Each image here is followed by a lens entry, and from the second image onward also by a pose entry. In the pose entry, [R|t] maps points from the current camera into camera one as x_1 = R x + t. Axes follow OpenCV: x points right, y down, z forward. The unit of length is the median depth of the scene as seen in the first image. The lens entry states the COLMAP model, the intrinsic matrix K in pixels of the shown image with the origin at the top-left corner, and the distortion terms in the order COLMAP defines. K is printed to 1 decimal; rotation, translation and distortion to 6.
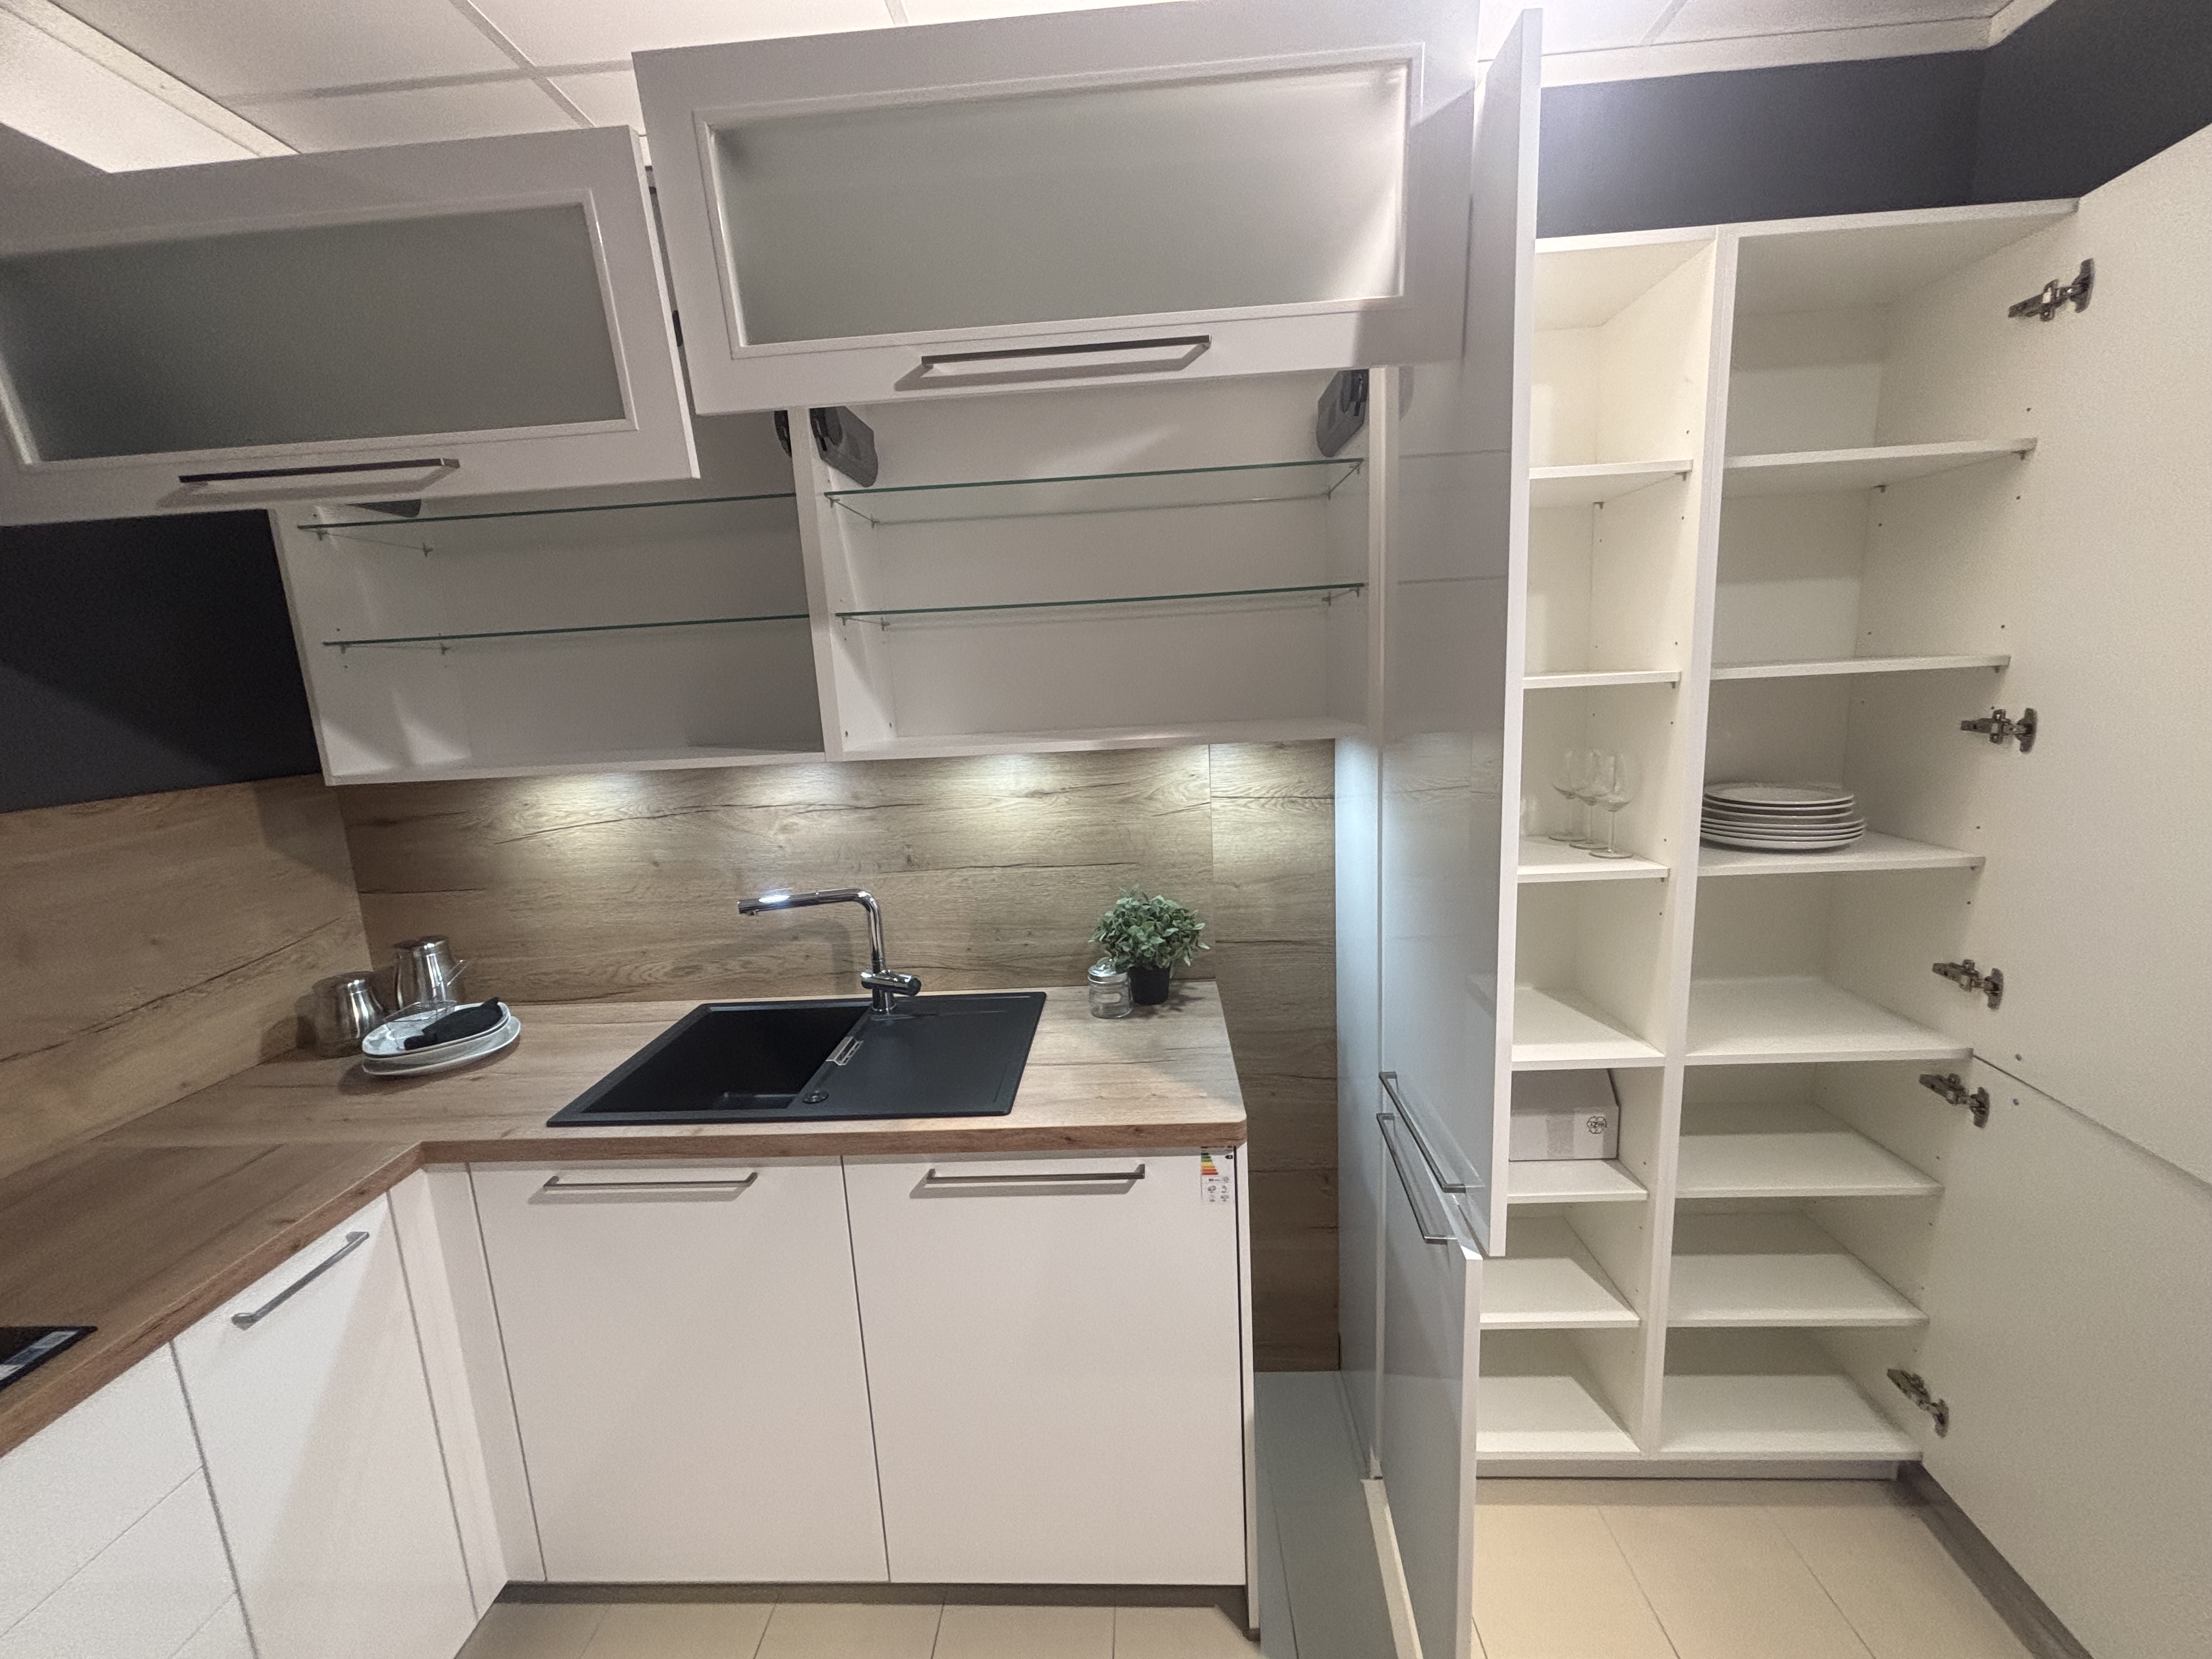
lens RADIAL K [[888.6, 0, 1103.8], [0, 888.6, 826.6], [0, 0, 1]] dist [0.000549, -0.000772]
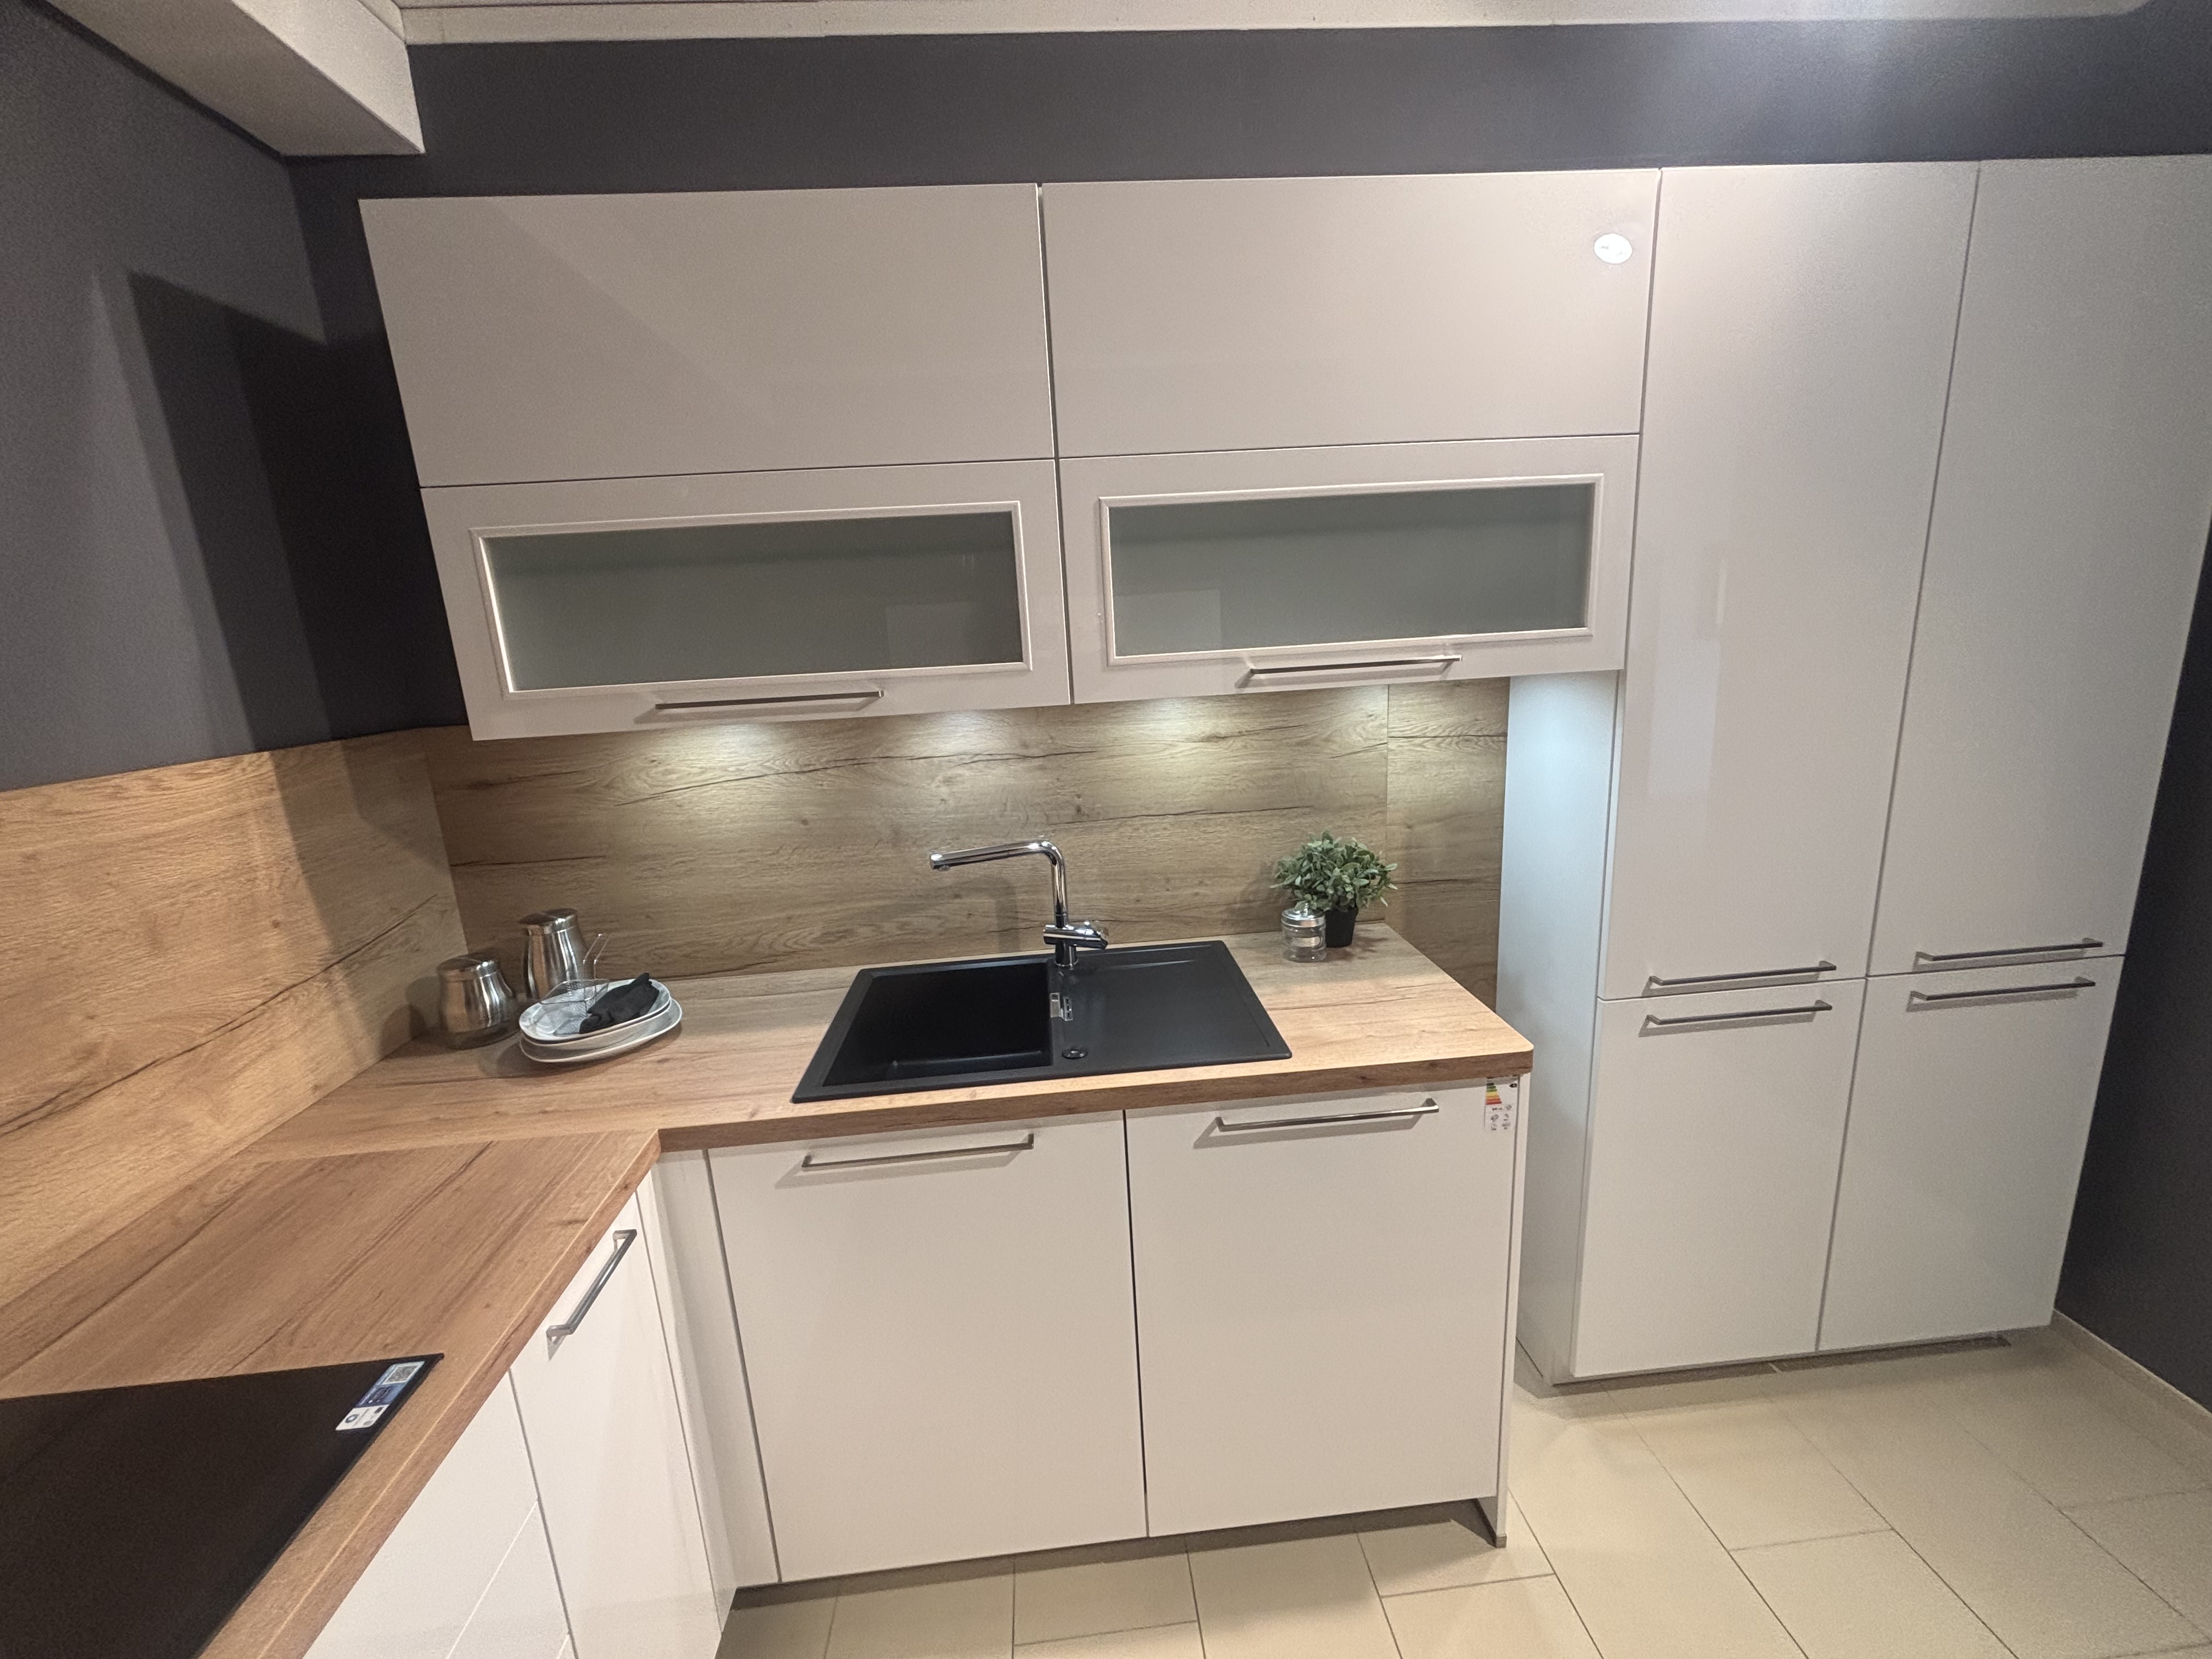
lens RADIAL K [[888.6, 0, 1104.1], [0, 888.6, 826.7], [0, 0, 1]] dist [0.000549, -0.000772]
pose [[0.992349, -0.030853, 0.119544, -0.324684], [0.026358, 0.998891, 0.039009, 0.019725], [-0.120615, -0.035560, 0.992062, 0.047289]]
